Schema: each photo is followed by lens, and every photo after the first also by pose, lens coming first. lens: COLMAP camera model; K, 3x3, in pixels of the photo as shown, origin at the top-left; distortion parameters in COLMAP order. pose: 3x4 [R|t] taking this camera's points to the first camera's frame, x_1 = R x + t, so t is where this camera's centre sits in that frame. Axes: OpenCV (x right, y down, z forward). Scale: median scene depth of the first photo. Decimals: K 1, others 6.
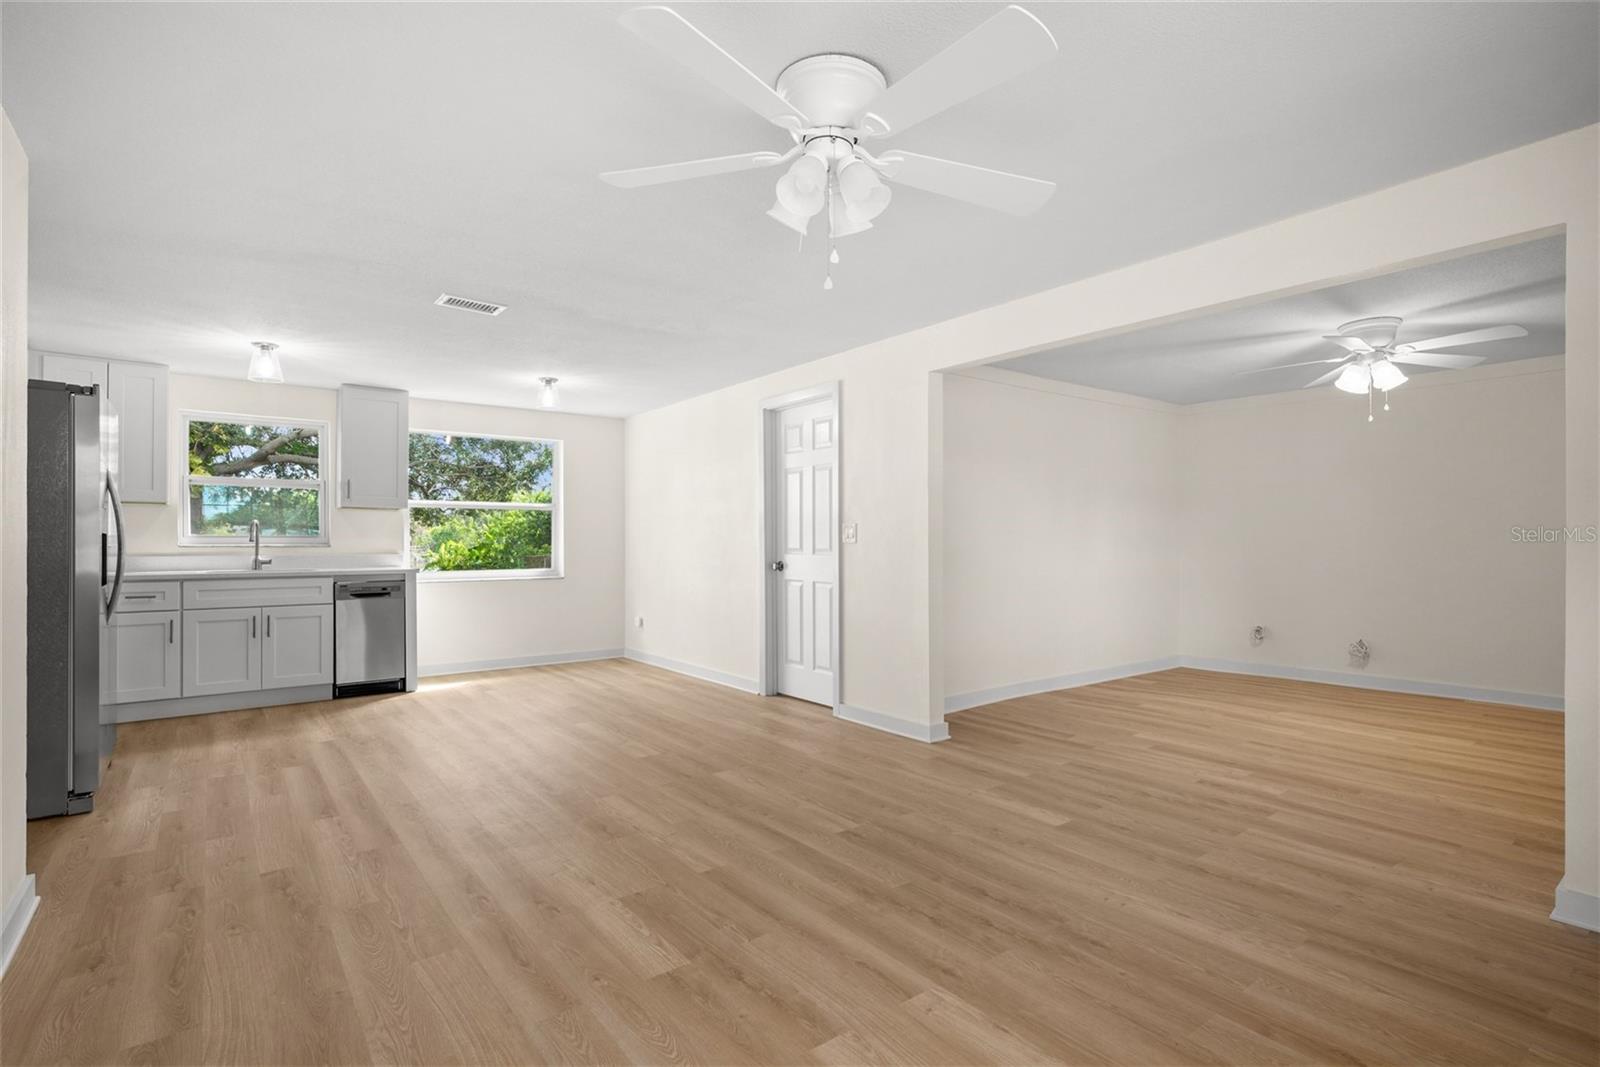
lens RADIAL K [[771.1, 0, 800.7], [0, 771.1, 547.3], [0, 0, 1]] dist [-0.003132, -0.000732]
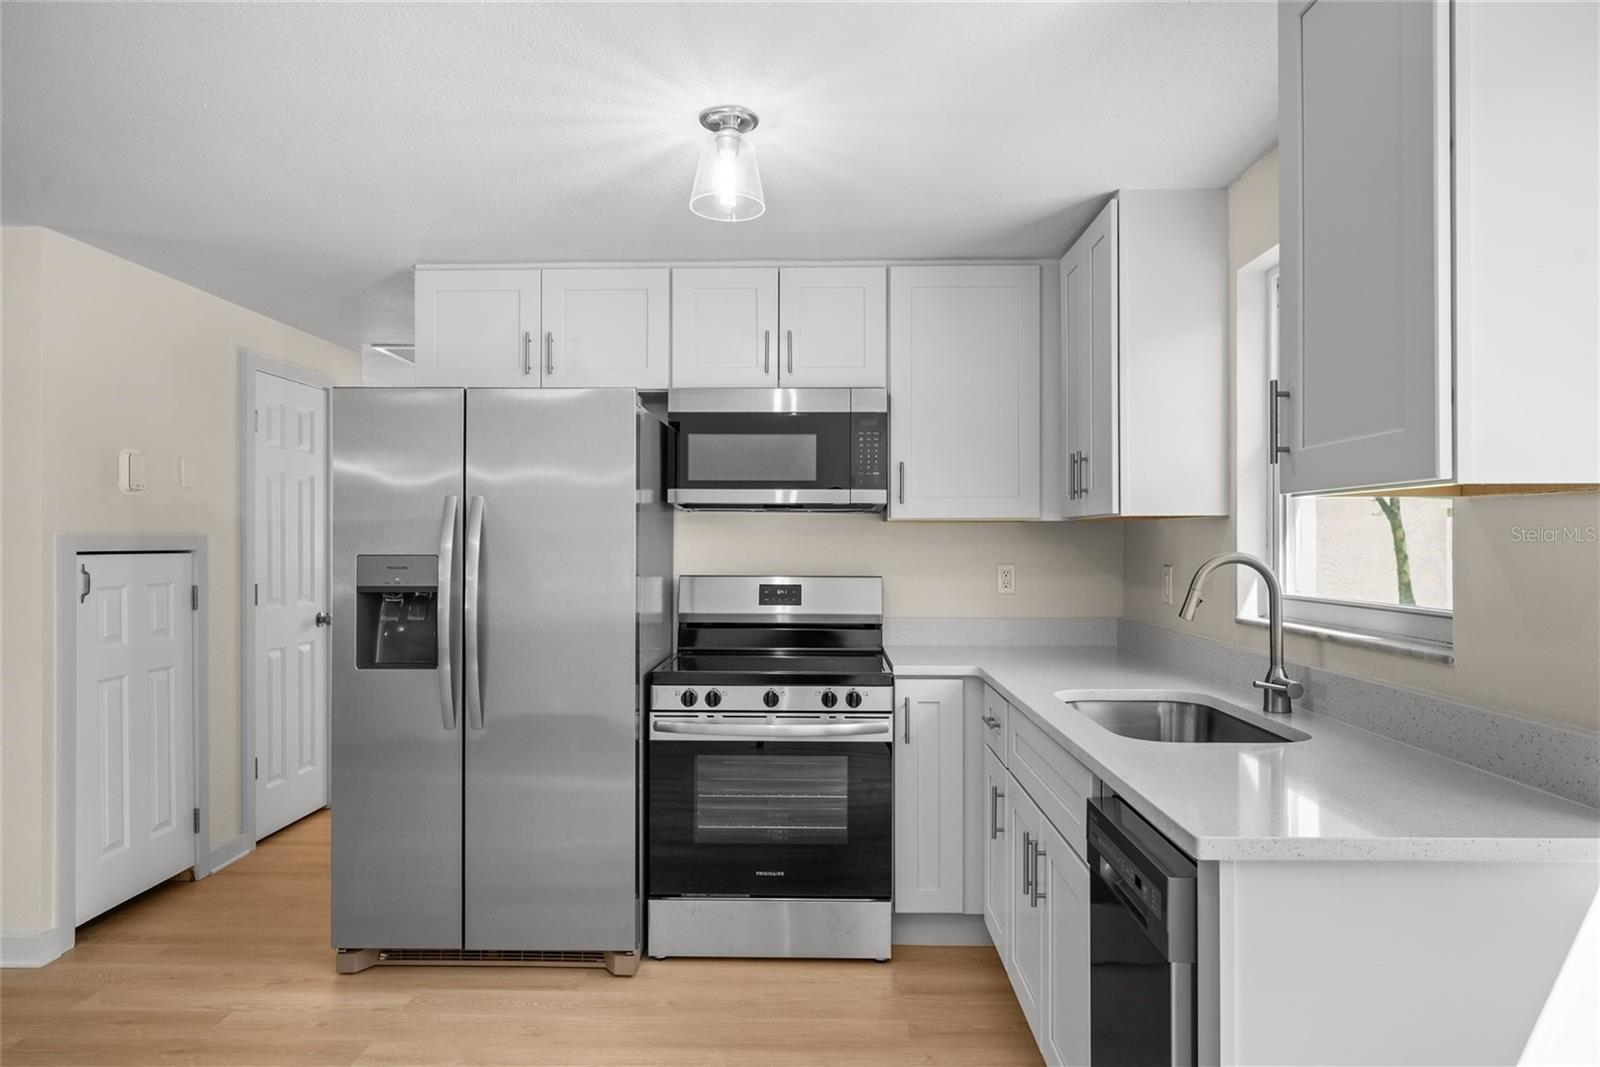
lens RADIAL K [[970.9, 0, 800.7], [0, 970.9, 538.6], [0, 0, 1]] dist [-0.002350, 0.000216]
pose [[-0.628767, -0.005032, -0.777578, -0.427429], [-0.004981, 0.999985, -0.002444, -0.060969], [0.777578, 0.002337, -0.628782, 1.705637]]
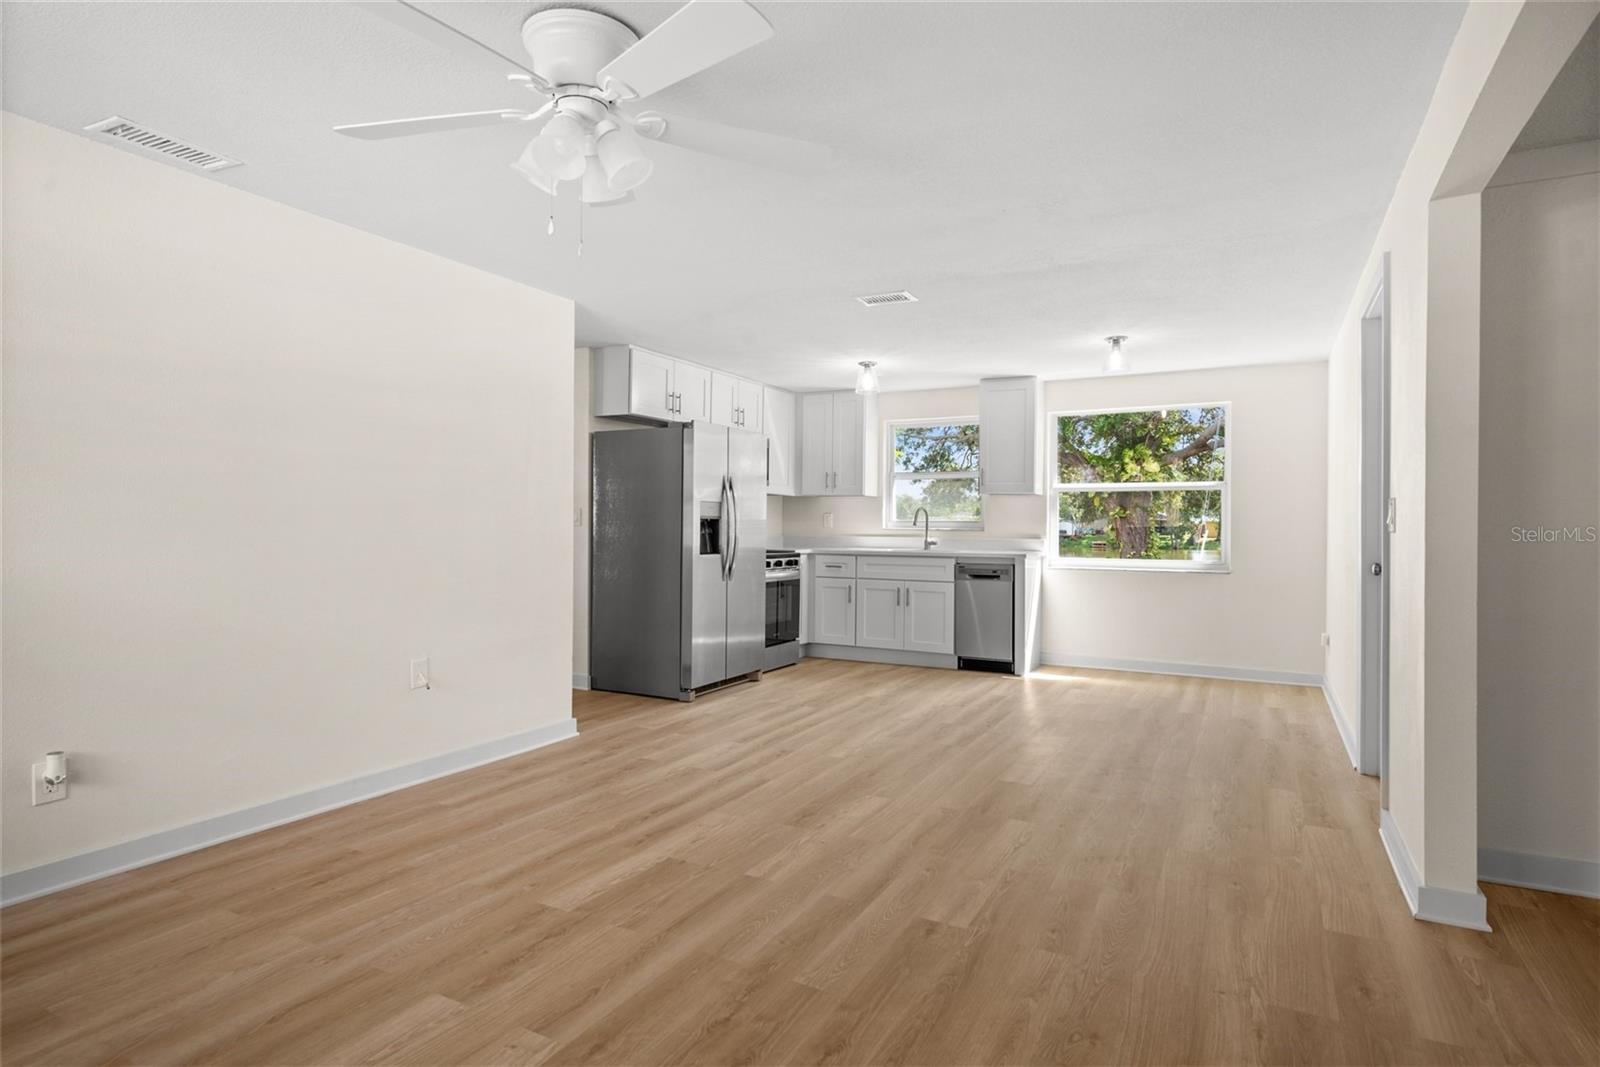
lens RADIAL K [[843.1, 0, 800.0], [0, 843.1, 533.5], [0, 0, 1]] dist [-0.003422, -0.000864]
pose [[0.409673, 0.013010, -0.912139, 0.605424], [-0.013949, 0.999871, 0.007996, -0.004573], [0.912126, 0.009447, 0.409802, 0.457023]]
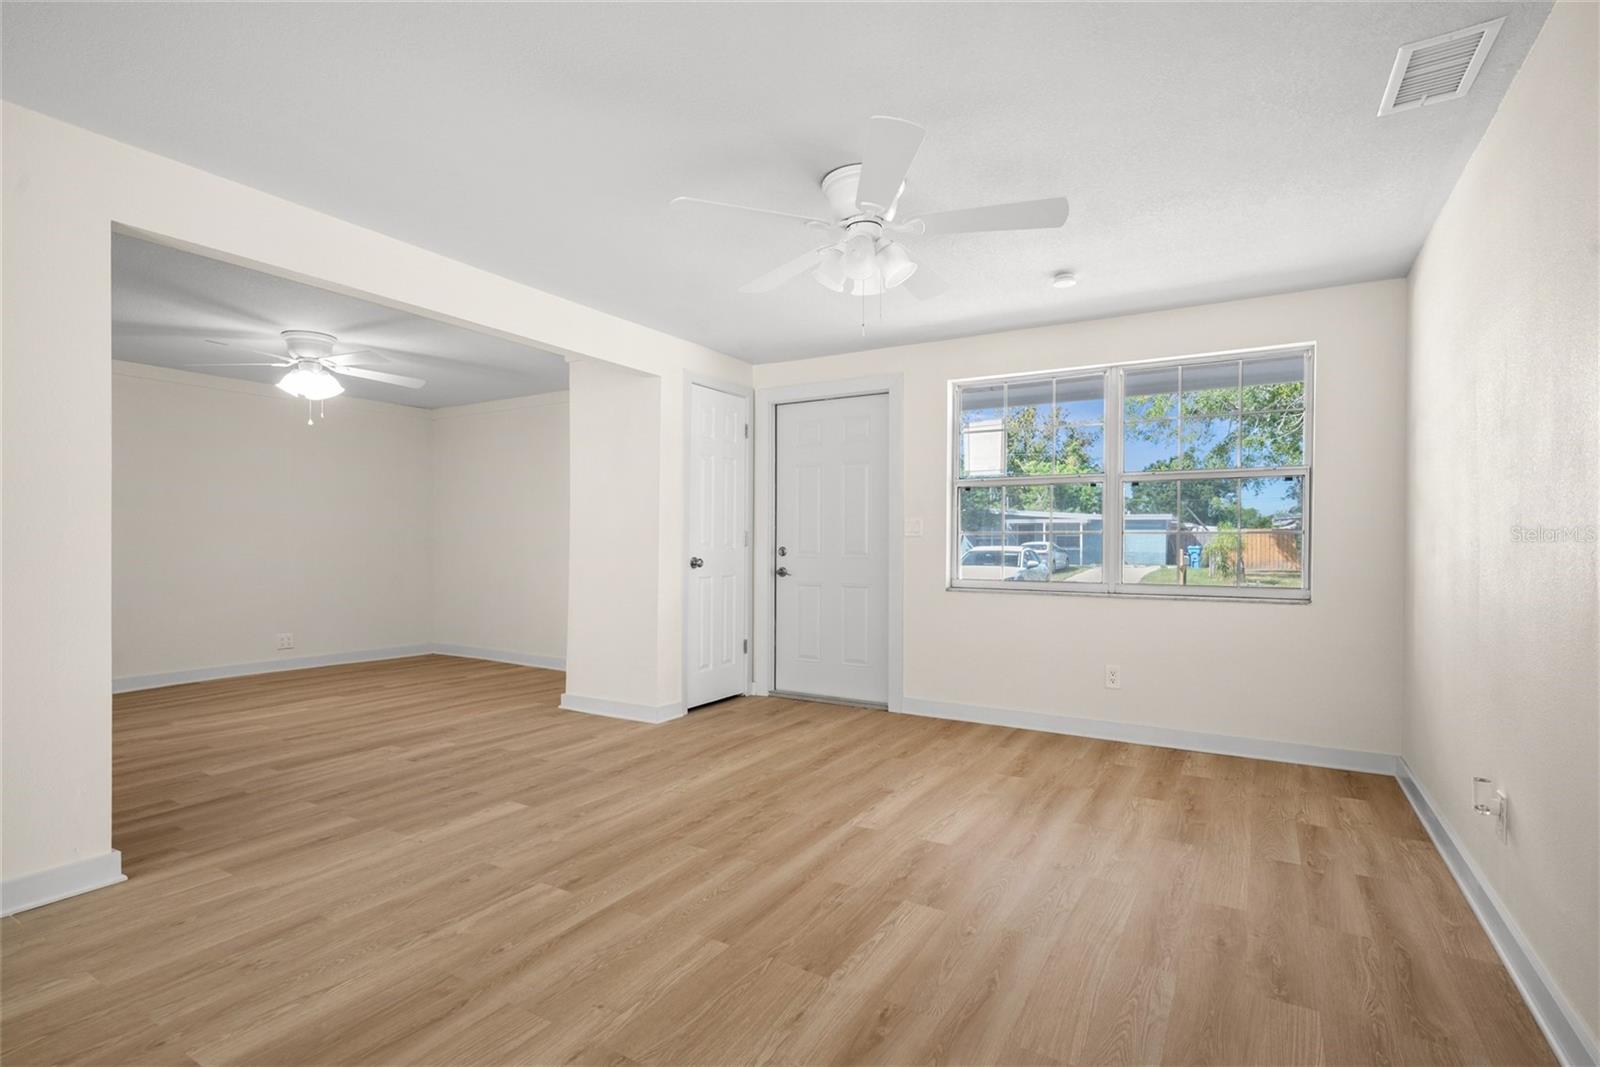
lens RADIAL K [[771.1, 0, 800.7], [0, 771.1, 547.3], [0, 0, 1]] dist [-0.003132, -0.000732]
pose [[-0.371576, -0.004872, 0.928390, -0.639278], [0.003776, 0.999970, 0.006759, 0.008925], [-0.928395, 0.006018, -0.371546, 0.882043]]
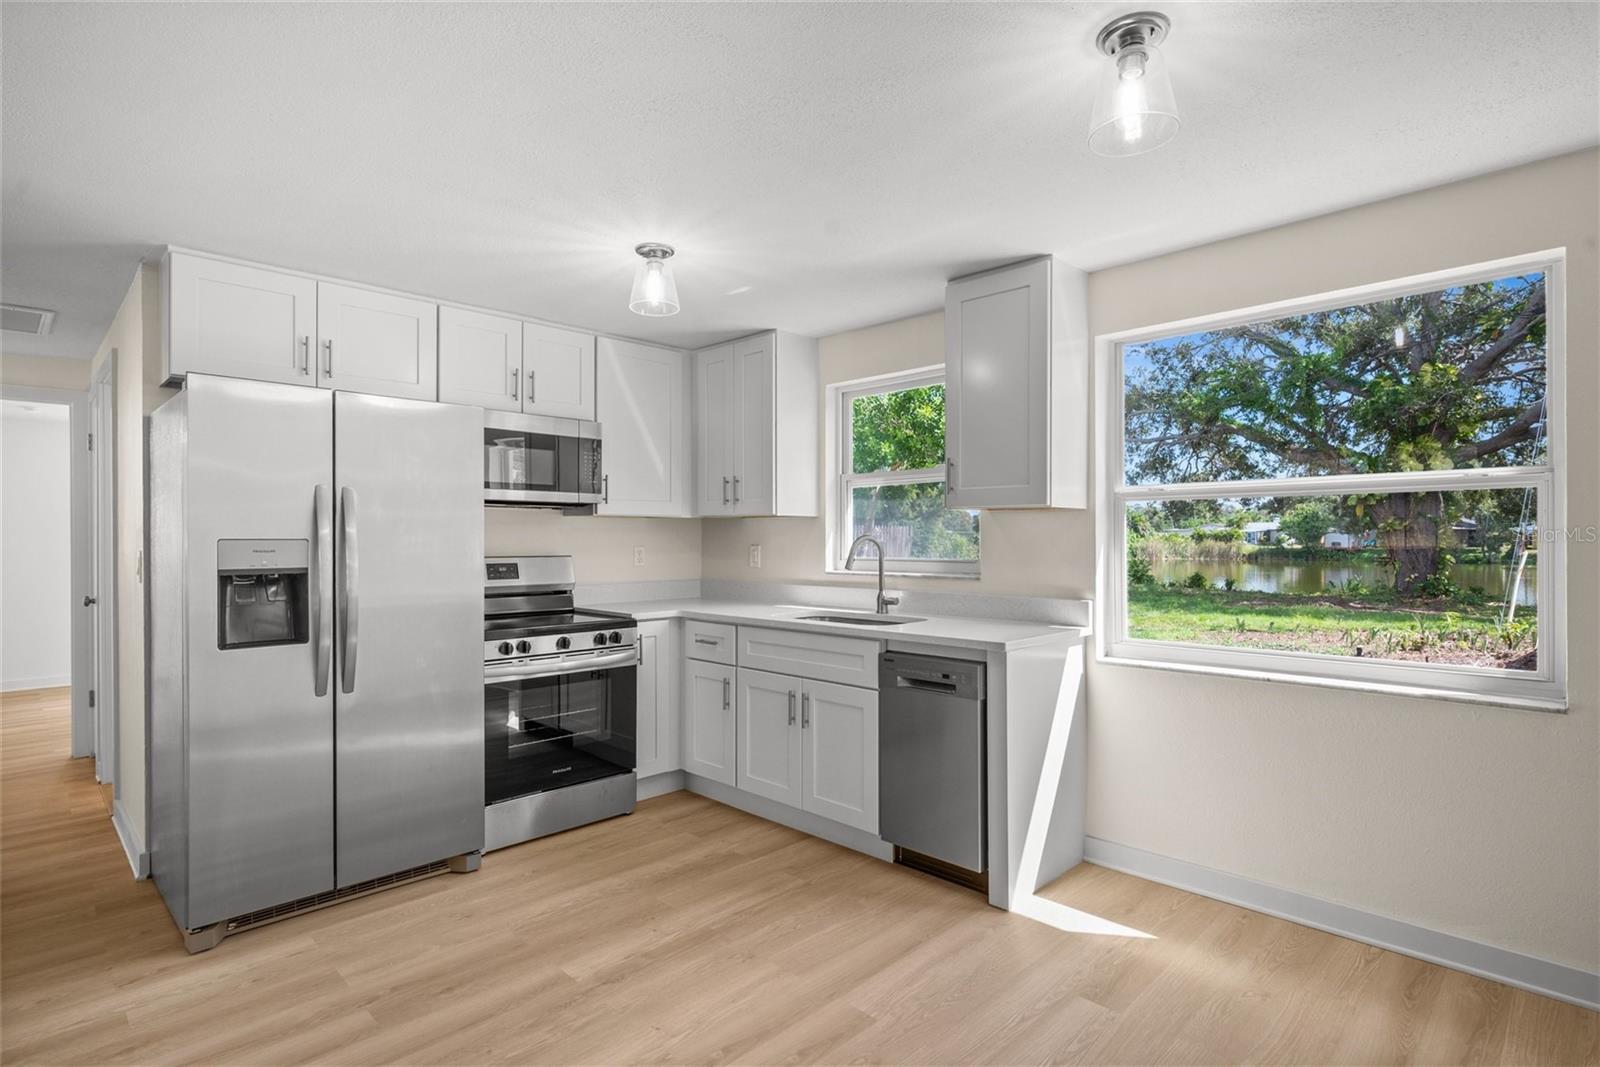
lens RADIAL K [[802.4, 0, 800.0], [0, 802.4, 540.2], [0, 0, 1]] dist [-0.002641, 0.000939]
pose [[0.129212, 0.002427, -0.991614, -0.079082], [-0.004280, 0.999989, 0.001890, -0.050006], [0.991608, 0.004000, 0.129221, 1.312511]]
